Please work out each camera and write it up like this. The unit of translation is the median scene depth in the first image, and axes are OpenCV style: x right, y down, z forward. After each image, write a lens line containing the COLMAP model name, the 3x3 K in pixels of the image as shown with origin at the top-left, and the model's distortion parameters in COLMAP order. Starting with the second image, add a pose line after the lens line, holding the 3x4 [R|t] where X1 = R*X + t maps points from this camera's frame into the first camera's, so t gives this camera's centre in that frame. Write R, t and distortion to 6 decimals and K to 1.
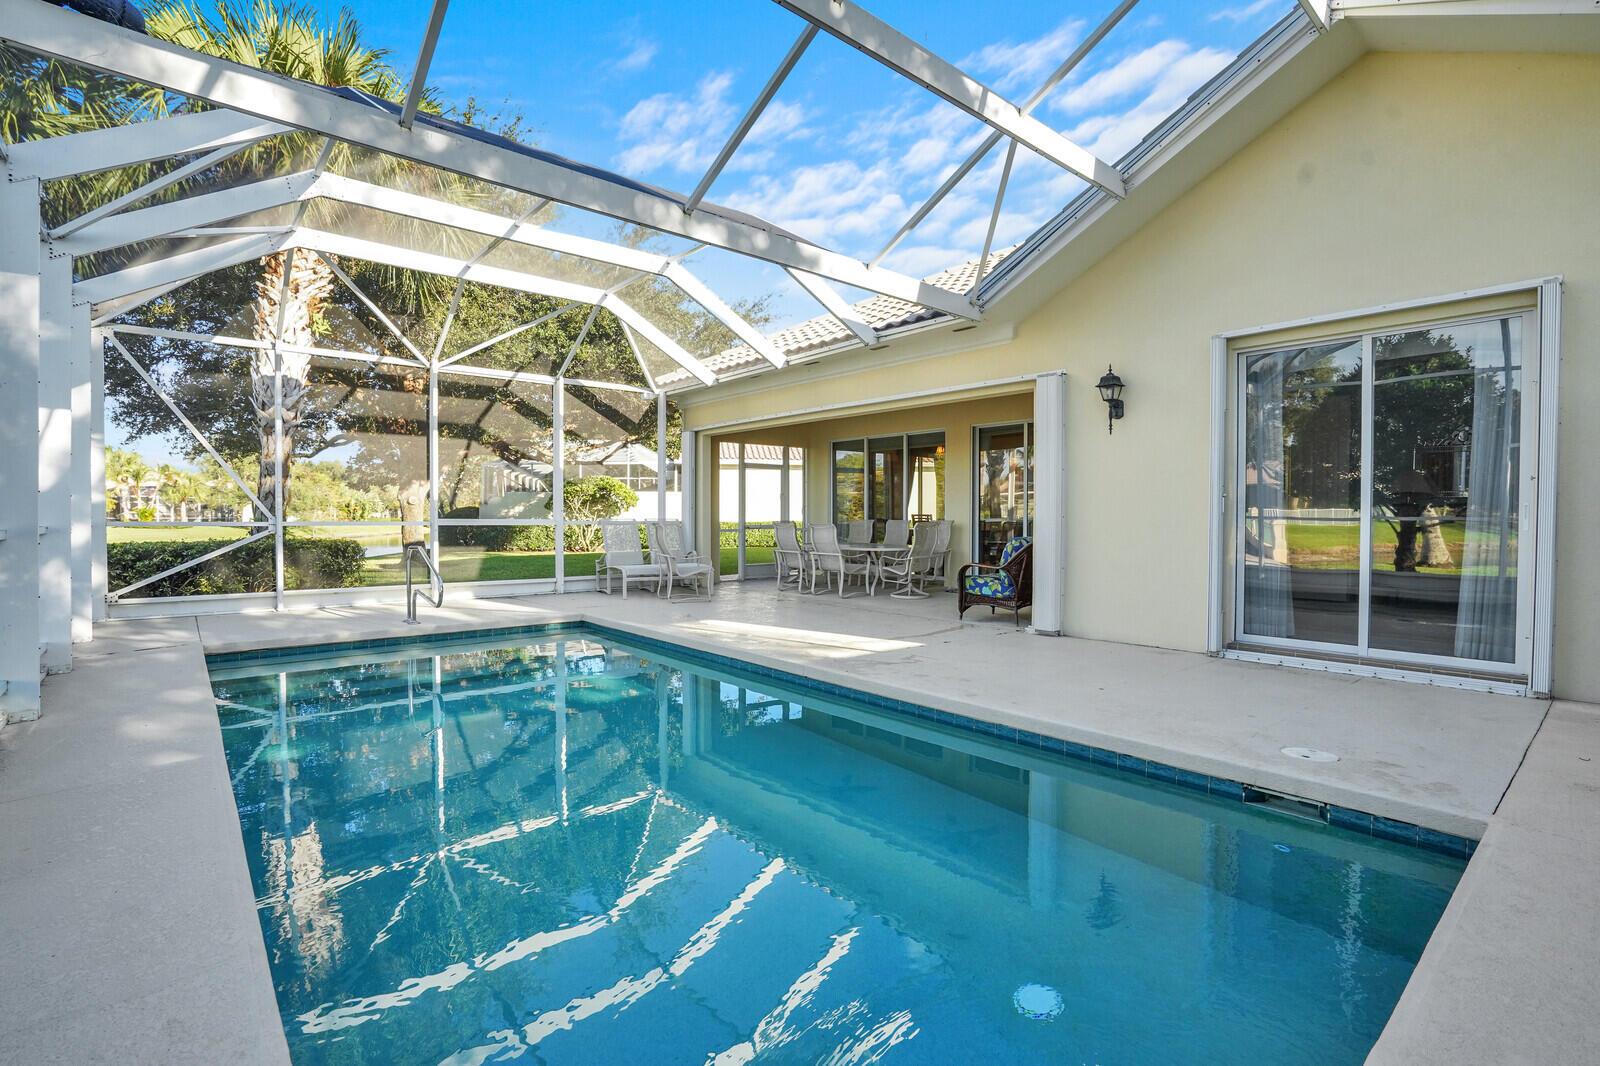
lens RADIAL K [[758.5, 0, 799.0], [0, 758.5, 531.8], [0, 0, 1]] dist [-0.040575, 0.001043]
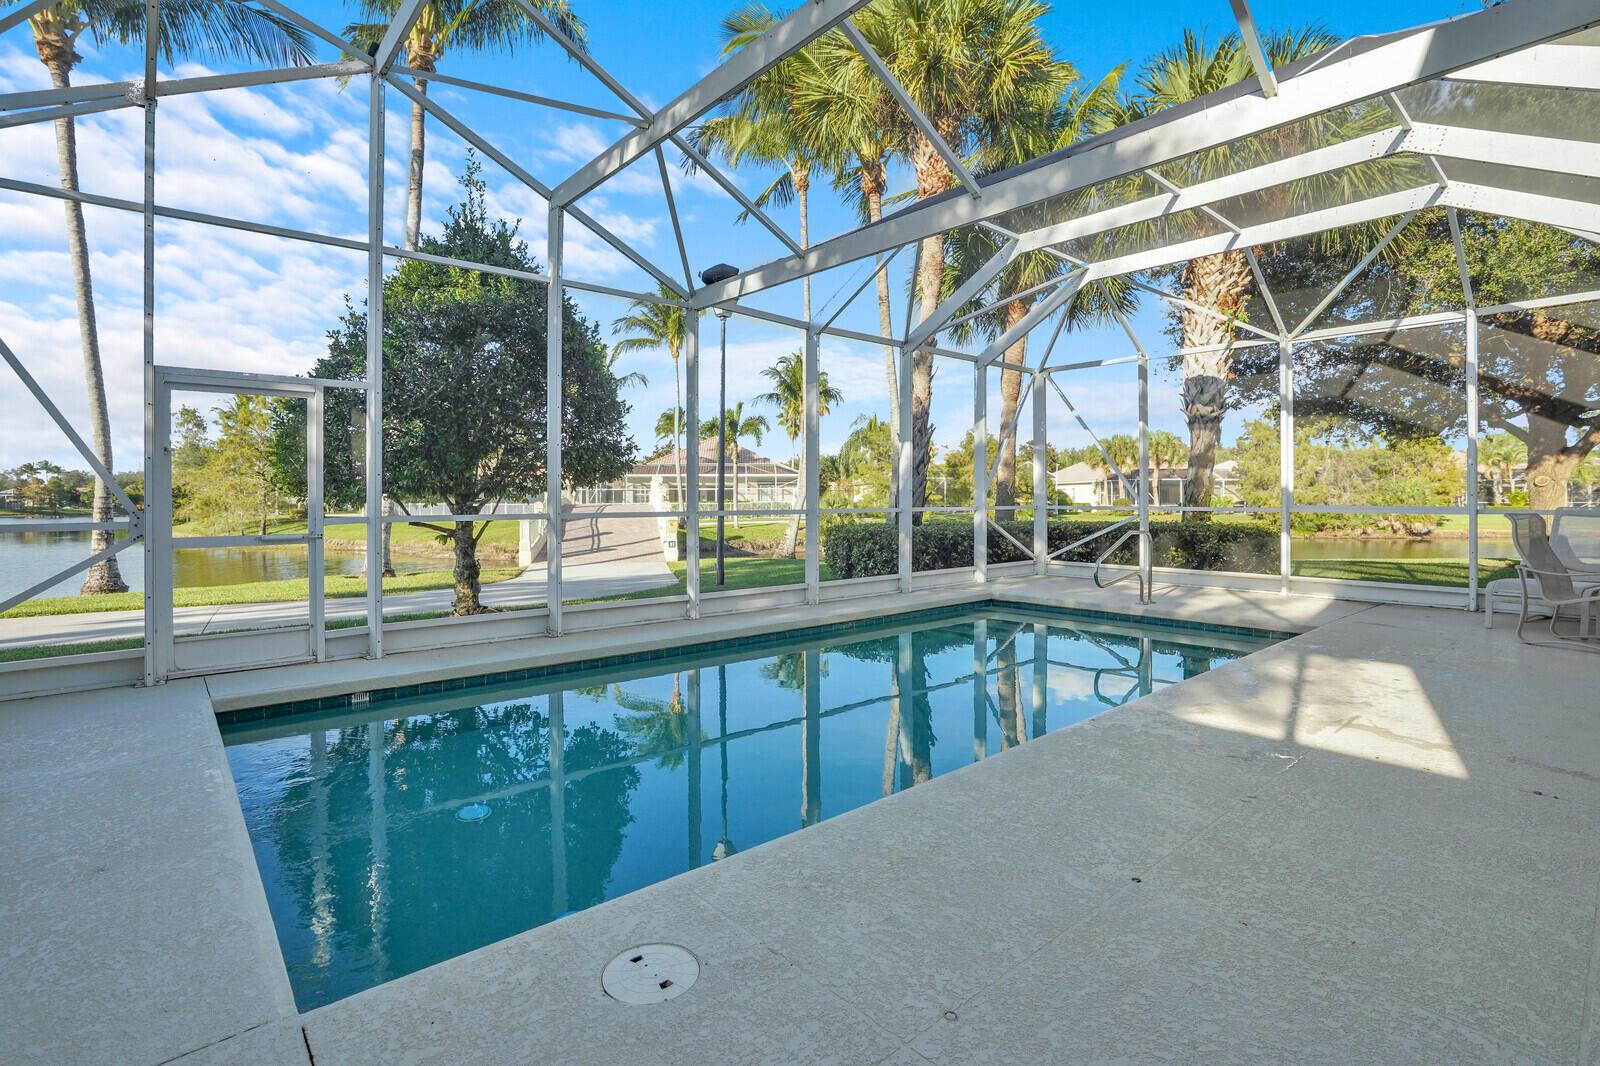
lens RADIAL K [[752.2, 0, 799.9], [0, 752.2, 498.9], [0, 0, 1]] dist [-0.001733, 0.000232]
pose [[0.028725, -0.002219, -0.999585, 0.401513], [-0.021569, 0.999763, -0.002839, -0.009478], [0.999355, 0.021641, 0.028671, 0.369367]]
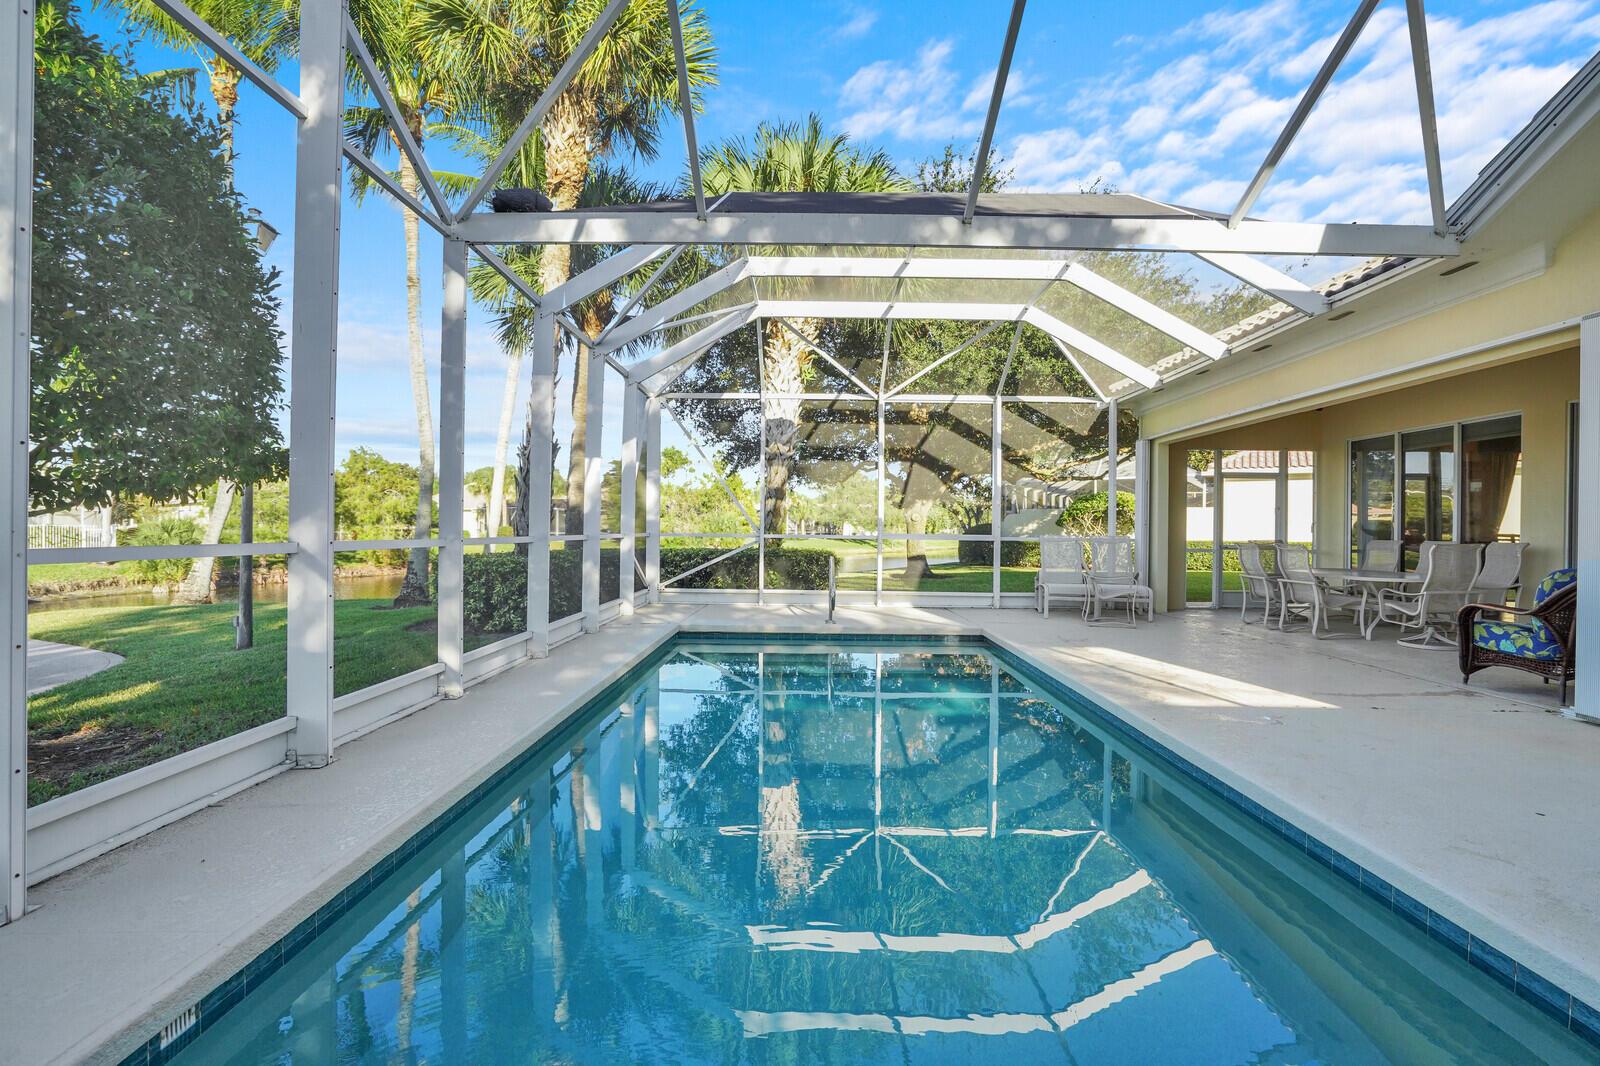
lens RADIAL K [[758.5, 0, 799.0], [0, 758.5, 531.8], [0, 0, 1]] dist [-0.040575, 0.001043]
pose [[0.748032, 0.008032, -0.663614, 0.170526], [-0.023343, 0.999626, -0.014212, -0.000672], [0.663252, 0.026122, 0.747940, 0.067339]]
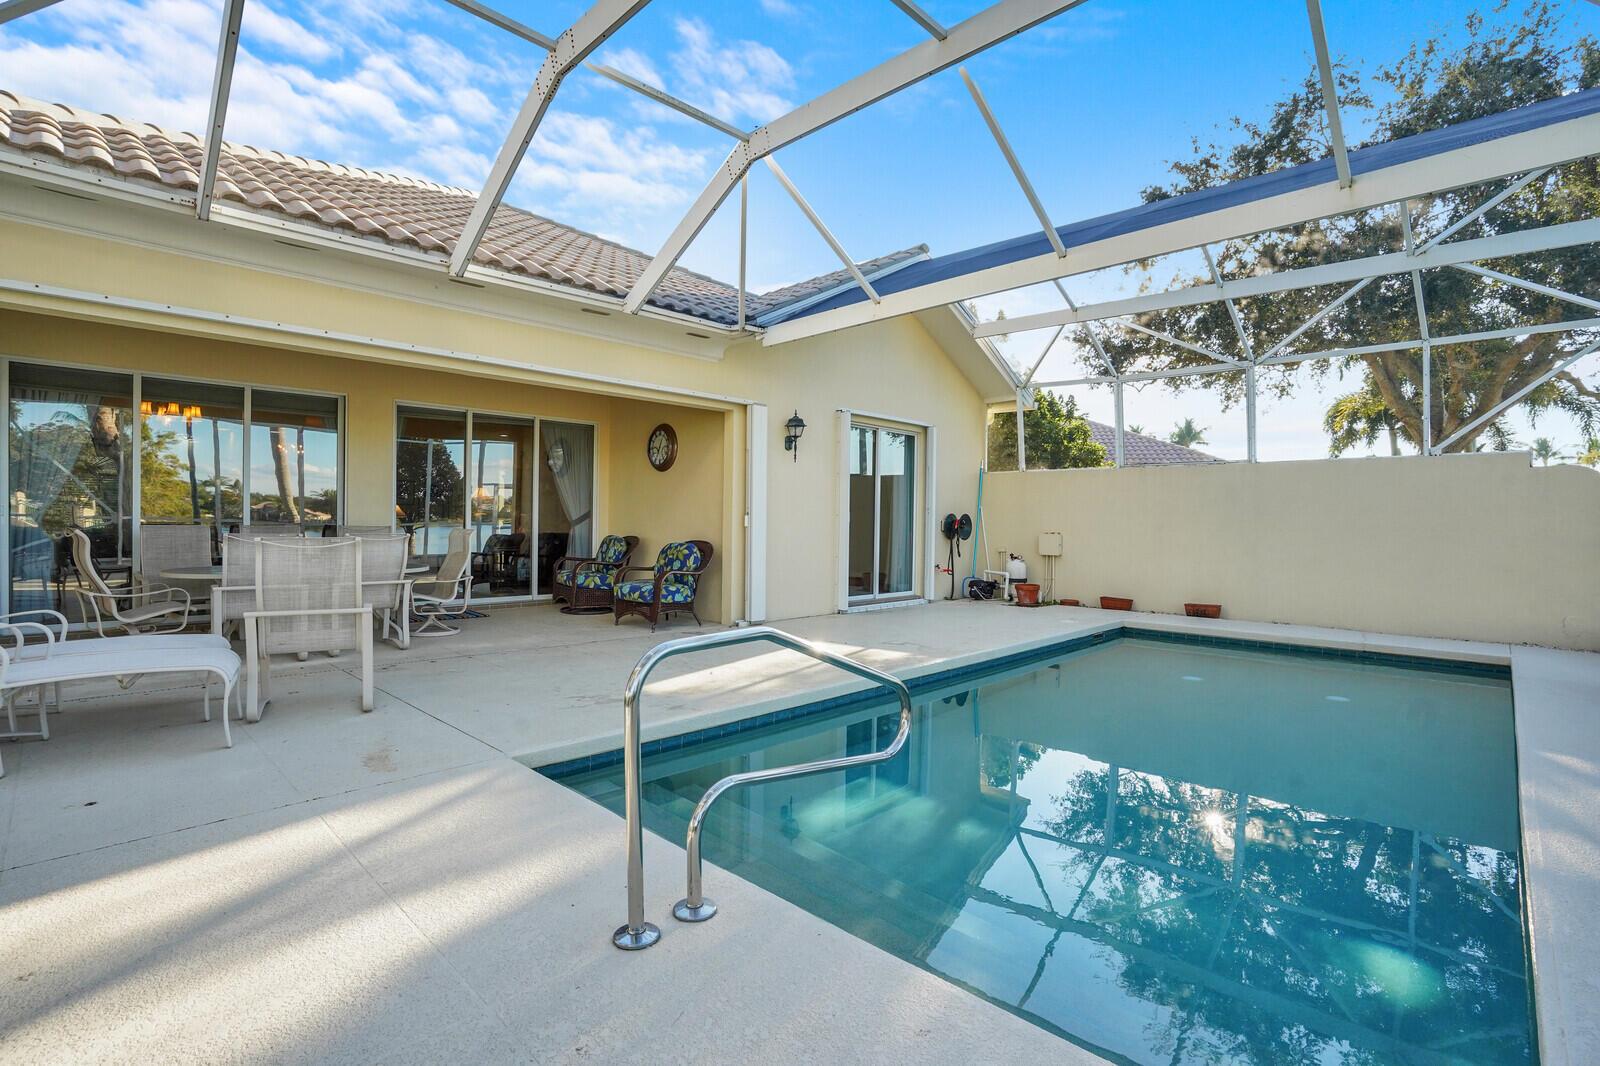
lens RADIAL K [[758.5, 0, 799.0], [0, 758.5, 531.8], [0, 0, 1]] dist [-0.040575, 0.001043]
pose [[-0.082256, -0.007435, 0.996584, -0.632152], [0.021493, 0.999726, 0.009232, -0.012357], [-0.996379, 0.022179, -0.082073, 0.762371]]
